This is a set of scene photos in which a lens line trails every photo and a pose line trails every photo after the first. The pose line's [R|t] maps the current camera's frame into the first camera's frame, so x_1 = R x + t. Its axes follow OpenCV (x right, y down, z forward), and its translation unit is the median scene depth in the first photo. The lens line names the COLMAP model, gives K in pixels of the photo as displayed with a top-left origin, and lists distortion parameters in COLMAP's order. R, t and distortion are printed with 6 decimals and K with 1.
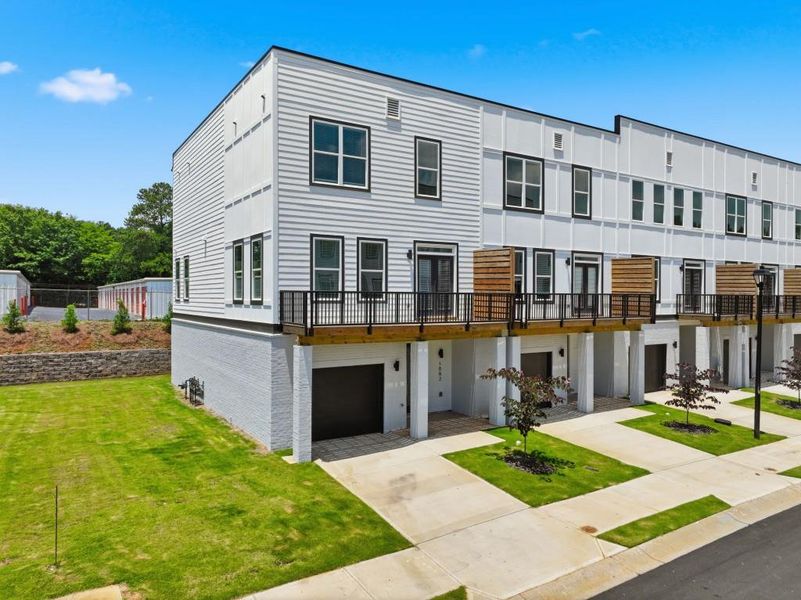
lens RADIAL K [[565.4, 0, 400.6], [0, 565.4, 298.8], [0, 0, 1]] dist [0.002602, -0.000100]
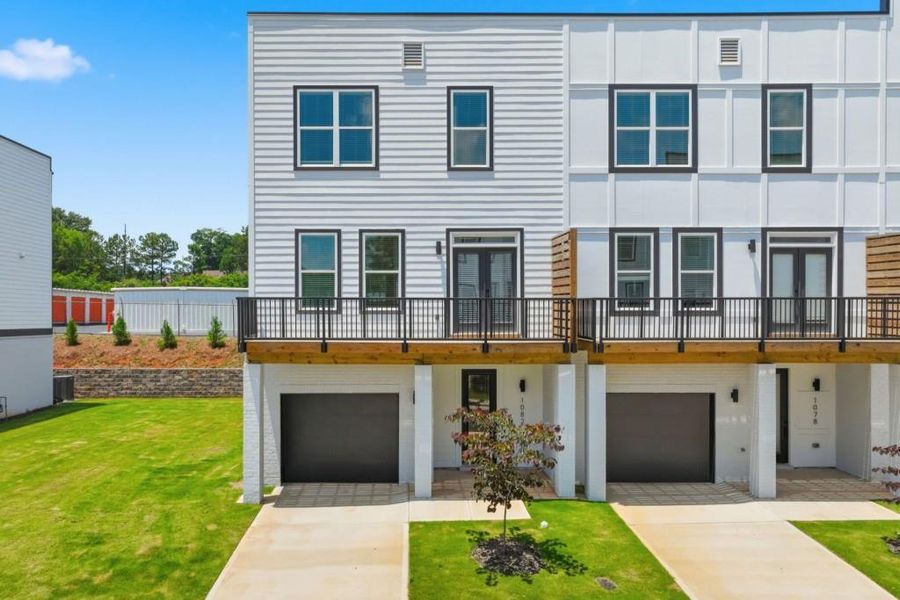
lens RADIAL K [[632.7, 0, 449.9], [0, 632.7, 314.5], [0, 0, 1]] dist [0.001999, 0.005988]
pose [[0.843832, 0.003888, -0.536593, 0.447880], [0.001822, 0.999947, 0.010111, 0.000643], [0.536604, -0.009509, 0.843781, 0.287791]]
